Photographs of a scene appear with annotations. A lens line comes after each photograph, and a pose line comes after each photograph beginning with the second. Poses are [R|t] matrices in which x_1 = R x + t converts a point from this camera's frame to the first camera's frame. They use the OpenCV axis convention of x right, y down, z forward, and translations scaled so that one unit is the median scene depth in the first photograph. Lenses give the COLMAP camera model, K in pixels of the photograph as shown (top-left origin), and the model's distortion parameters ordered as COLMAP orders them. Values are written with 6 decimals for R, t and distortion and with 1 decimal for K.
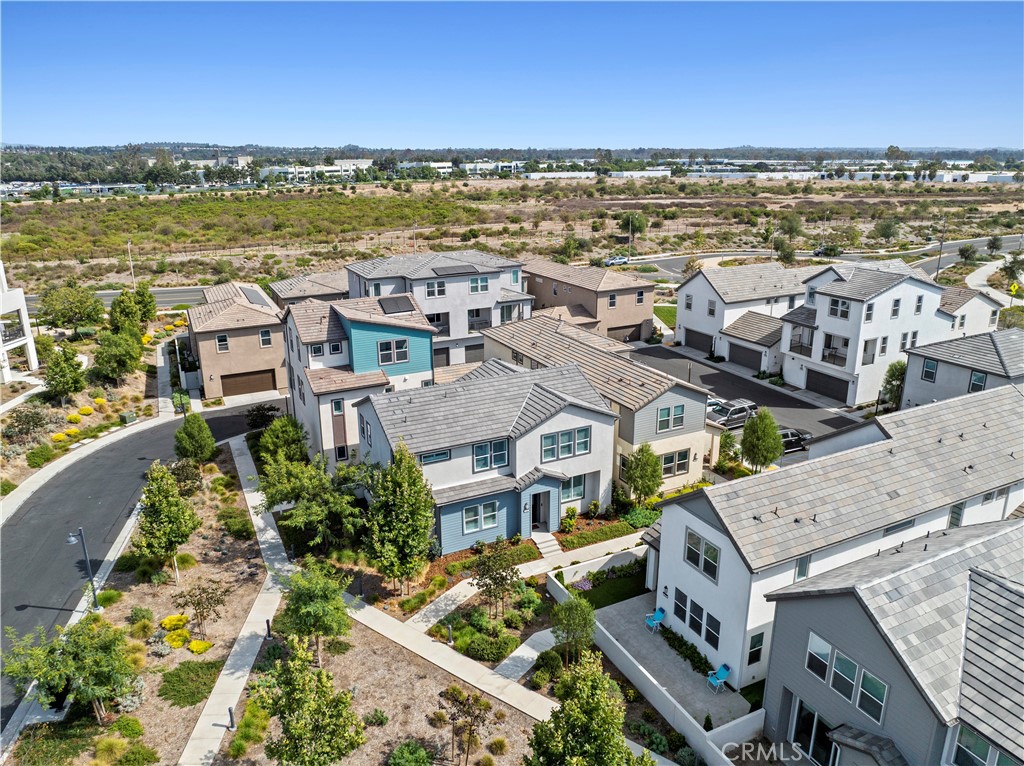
lens RADIAL K [[723.6, 0, 489.2], [0, 723.6, 380.0], [0, 0, 1]] dist [-0.031968, -0.005847]
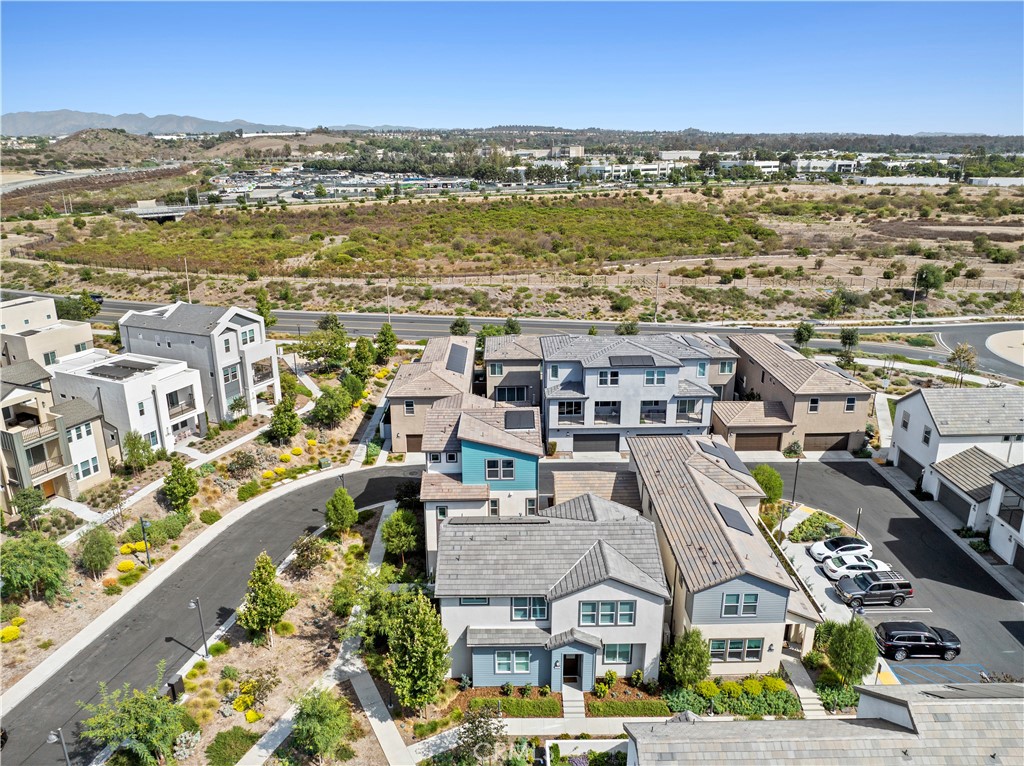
lens RADIAL K [[723.6, 0, 489.2], [0, 723.6, 380.0], [0, 0, 1]] dist [-0.031968, -0.005847]
pose [[0.900888, 0.133996, -0.412851, 0.189783], [-0.122789, 0.990979, 0.053695, -0.154148], [0.416322, 0.002320, 0.909214, 0.009494]]
